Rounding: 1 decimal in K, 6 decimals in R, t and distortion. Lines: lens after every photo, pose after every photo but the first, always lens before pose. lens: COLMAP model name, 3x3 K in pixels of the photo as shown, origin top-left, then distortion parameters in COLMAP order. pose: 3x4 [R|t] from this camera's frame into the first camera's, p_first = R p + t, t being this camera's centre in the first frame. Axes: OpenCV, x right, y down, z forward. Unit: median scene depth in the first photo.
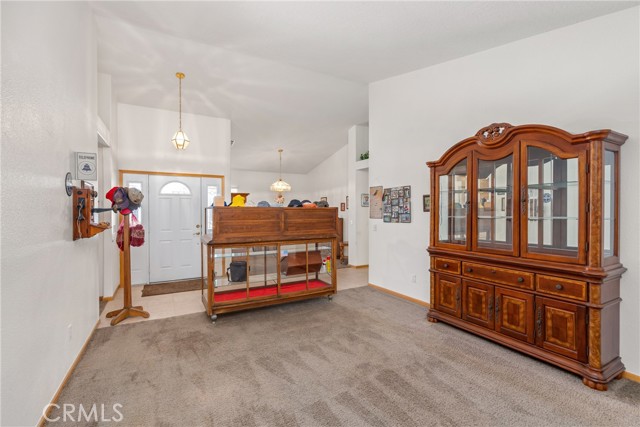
lens RADIAL K [[290.4, 0, 320.0], [0, 290.4, 213.5], [0, 0, 1]] dist [0.000971, 0.000027]
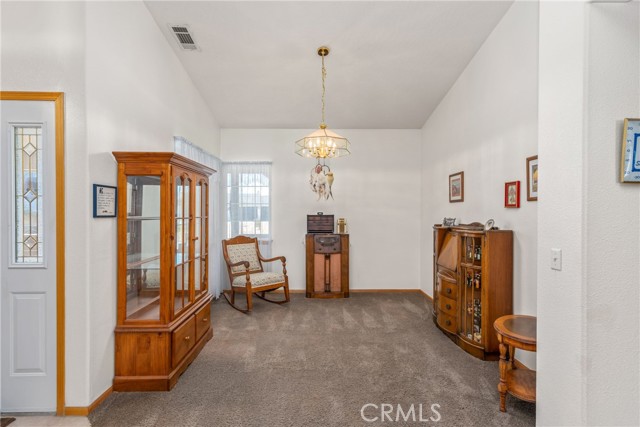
lens RADIAL K [[306.4, 0, 320.0], [0, 306.4, 213.5], [0, 0, 1]] dist [0.000158, 0.000120]
pose [[0.885889, 0.009966, -0.463790, 0.049968], [-0.007519, 0.999946, 0.007125, -0.004245], [0.463836, -0.002825, 0.885916, 0.636794]]
